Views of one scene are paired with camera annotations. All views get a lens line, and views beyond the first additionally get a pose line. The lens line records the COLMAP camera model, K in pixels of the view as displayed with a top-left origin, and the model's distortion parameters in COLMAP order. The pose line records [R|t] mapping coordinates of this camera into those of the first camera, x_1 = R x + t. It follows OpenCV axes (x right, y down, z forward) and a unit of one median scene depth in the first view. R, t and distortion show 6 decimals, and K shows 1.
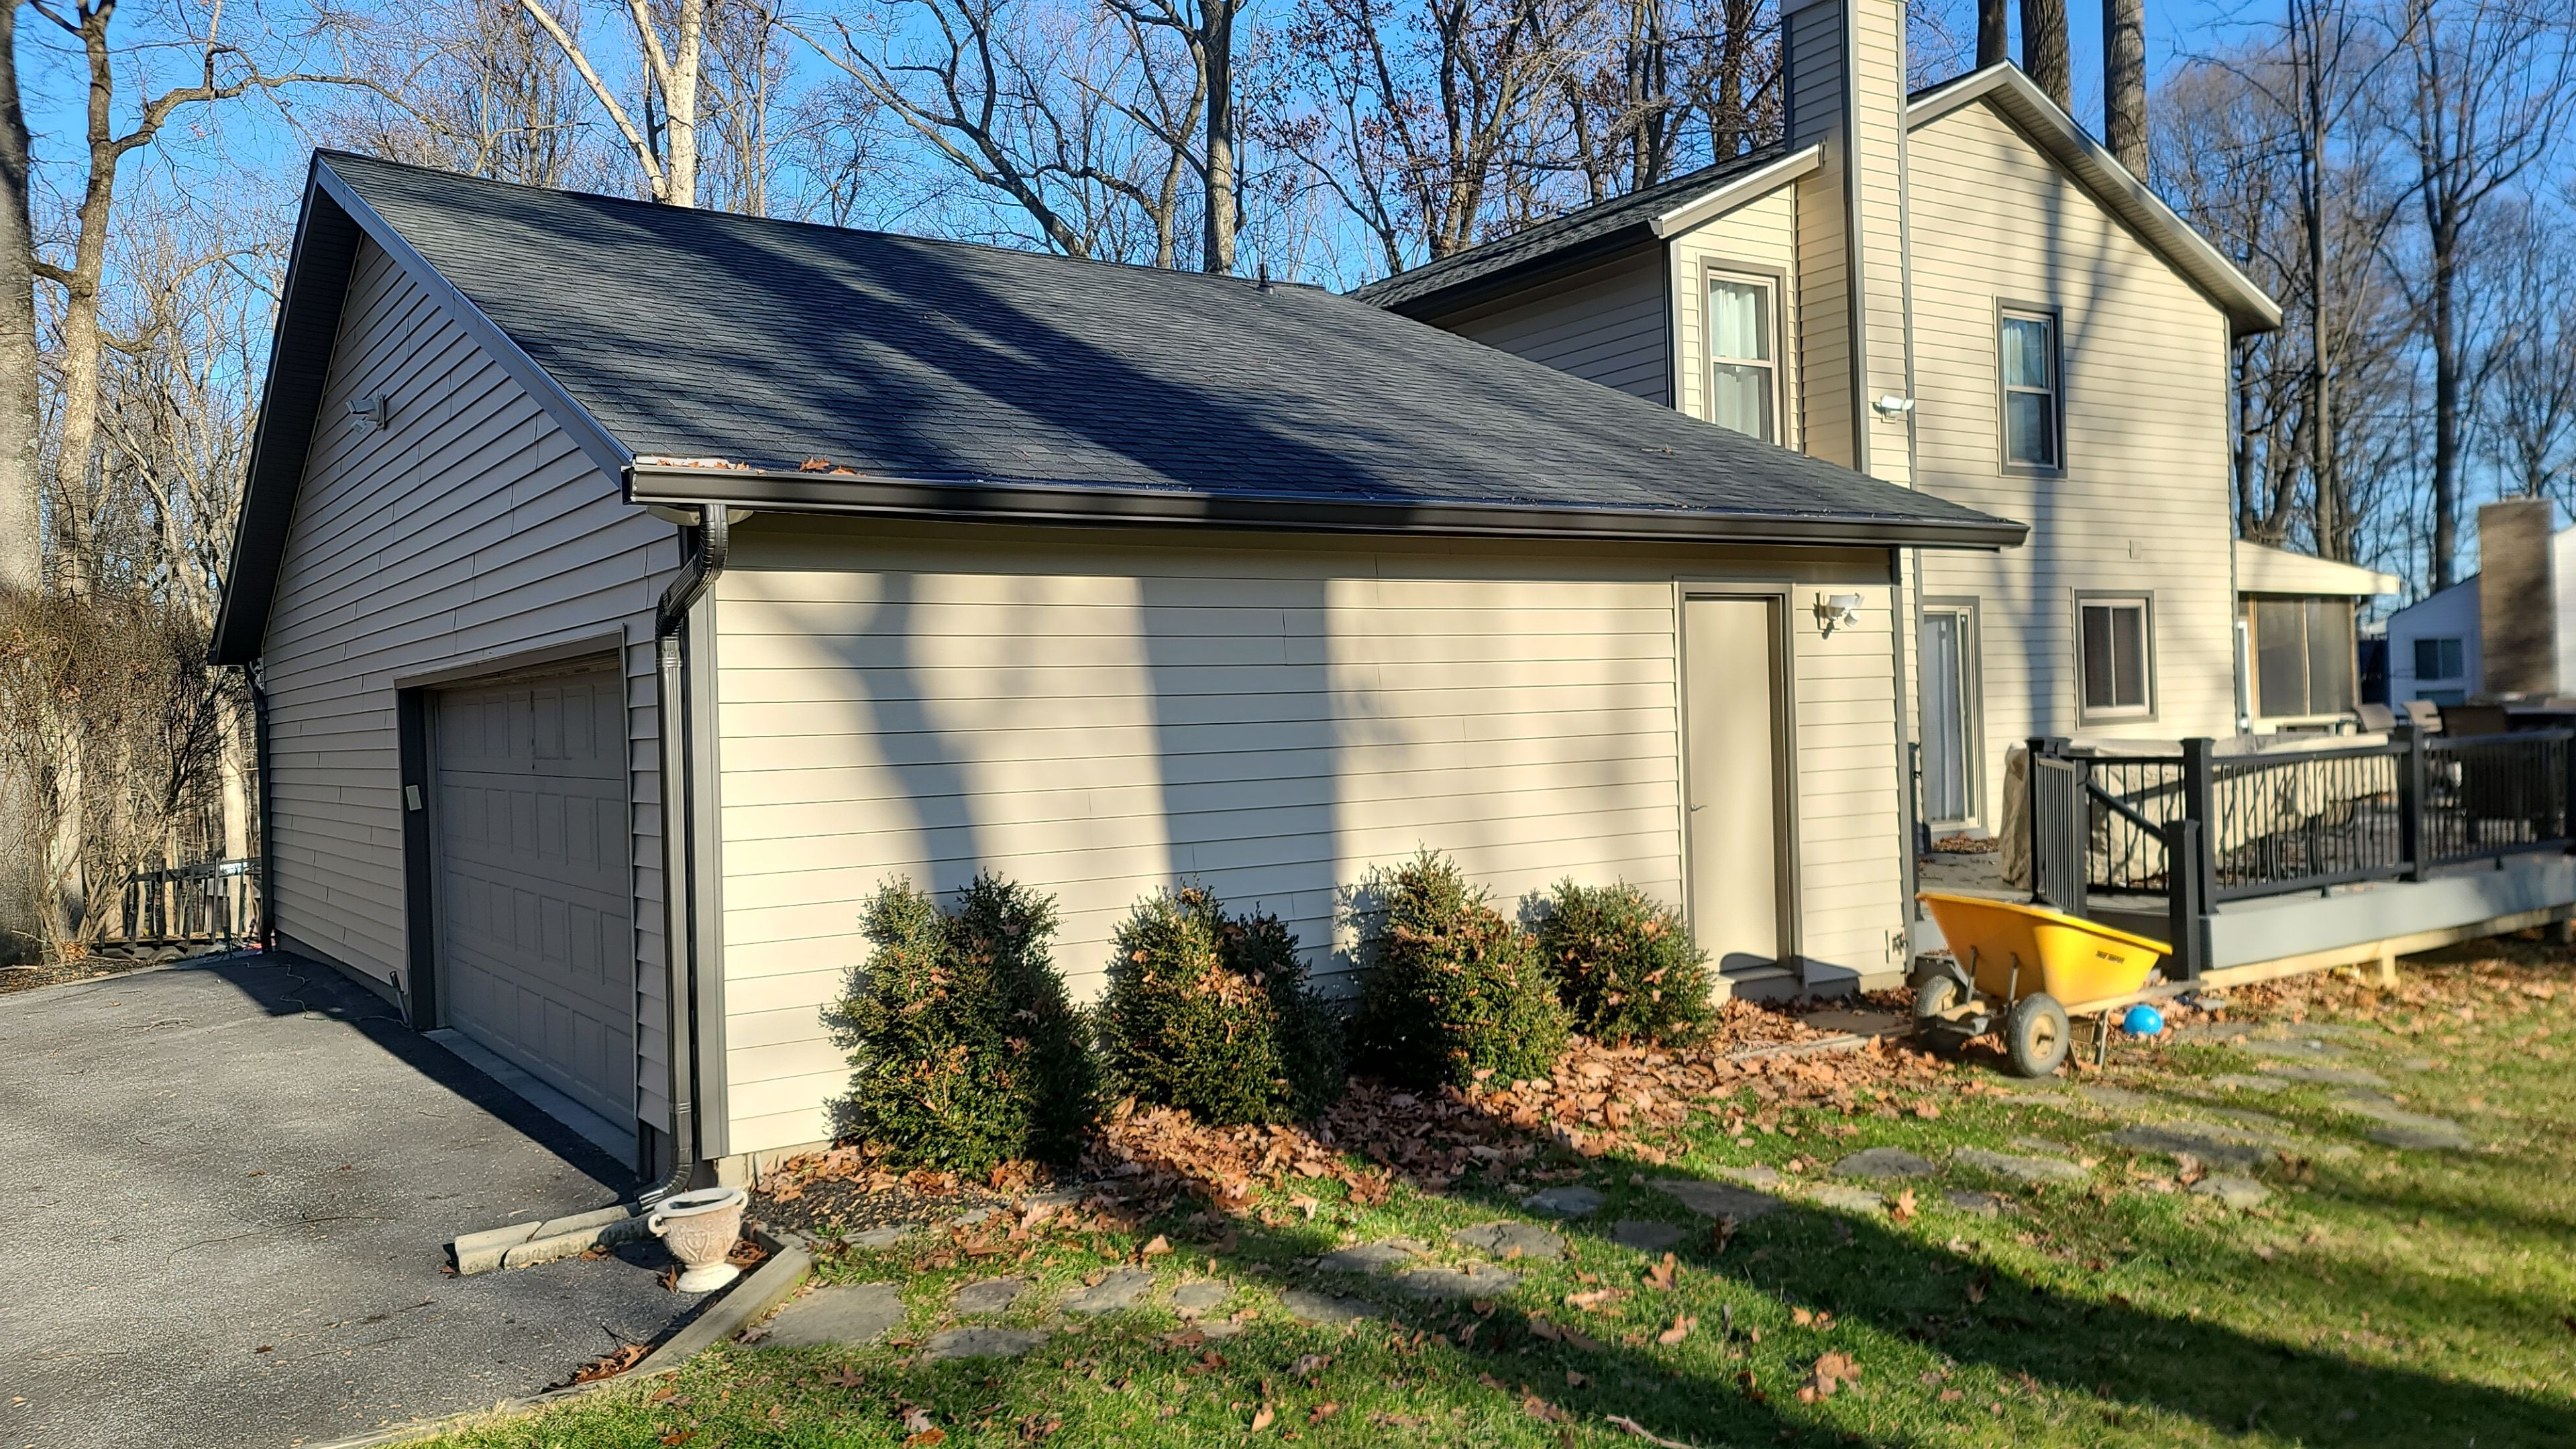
lens RADIAL K [[1959.2, 0, 1288.2], [0, 1959.2, 655.8], [0, 0, 1]] dist [0.068016, 0.001368]
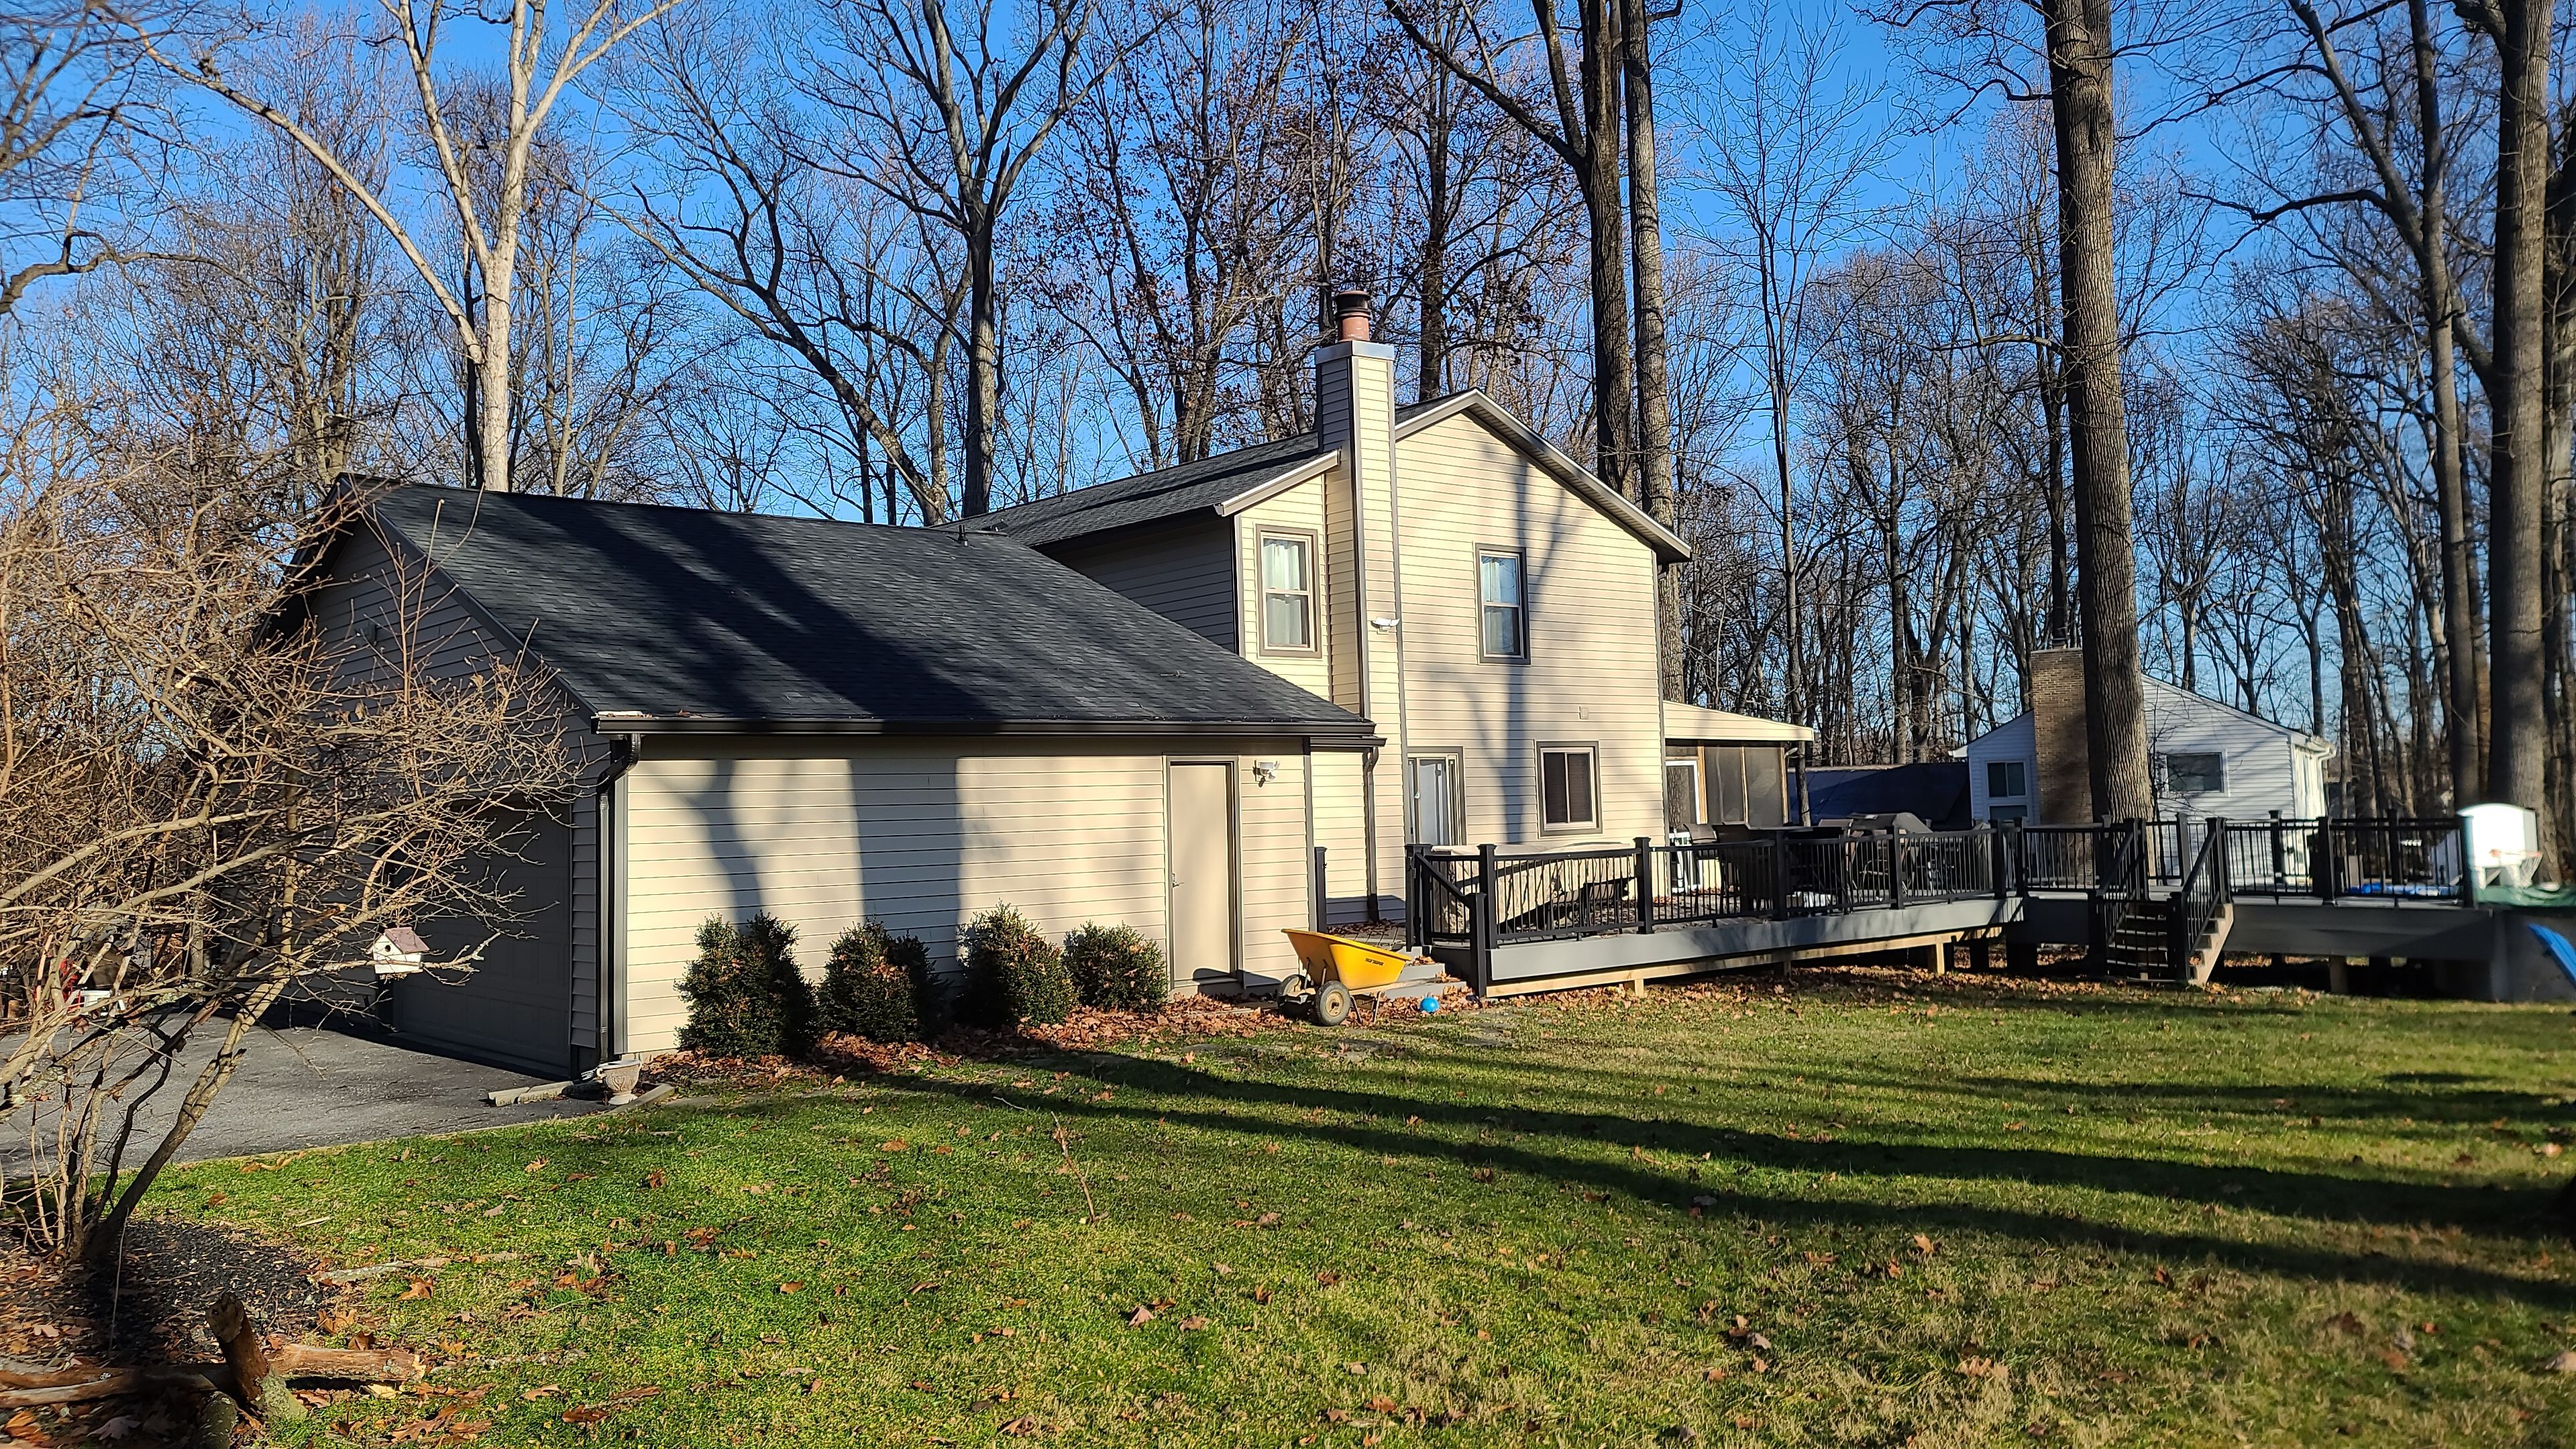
lens RADIAL K [[2014.3, 0, 1289.5], [0, 2014.3, 636.5], [0, 0, 1]] dist [0.113468, -0.078237]
pose [[0.994825, 0.014462, 0.100570, 0.096496], [-0.008482, 0.998184, -0.059639, -0.029118], [-0.101250, 0.058478, 0.993141, -0.647603]]
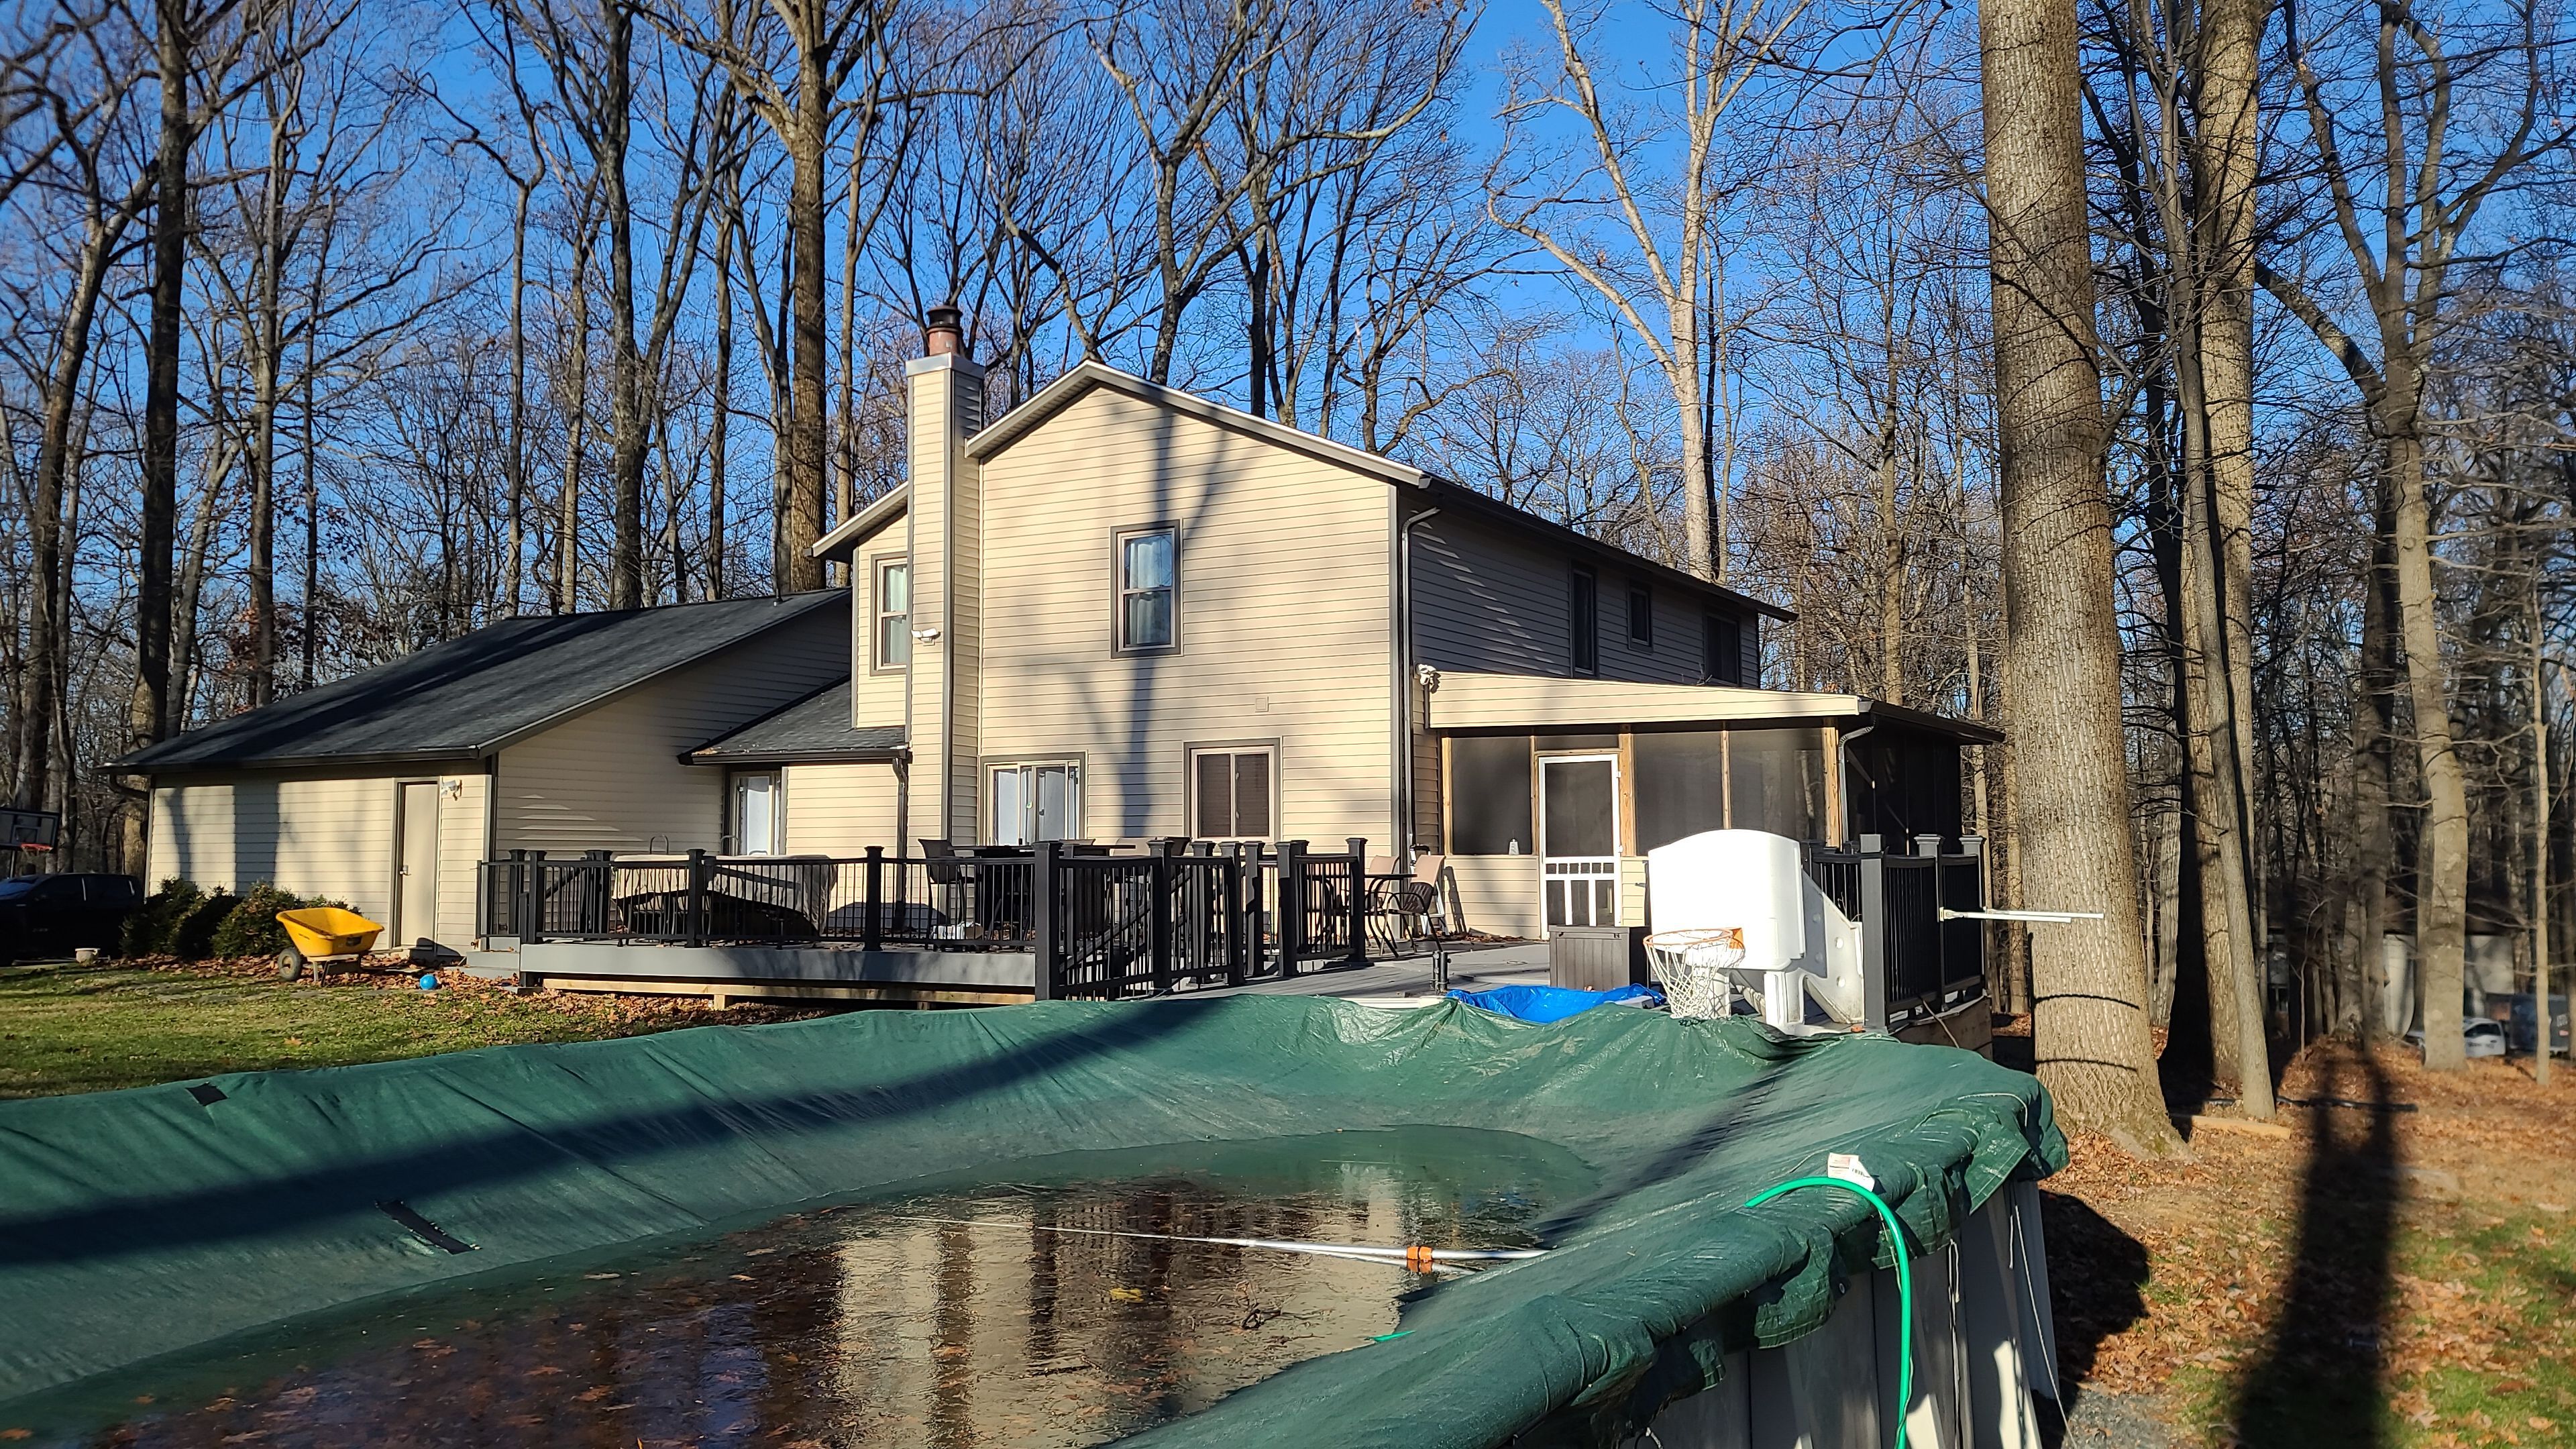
lens RADIAL K [[1959.2, 0, 1288.2], [0, 1959.2, 655.8], [0, 0, 1]] dist [0.068016, 0.001368]
pose [[0.387656, -0.065626, -0.919465, 2.186953], [0.012019, 0.997738, -0.066145, -0.007265], [0.921726, 0.014590, 0.387568, 0.849802]]
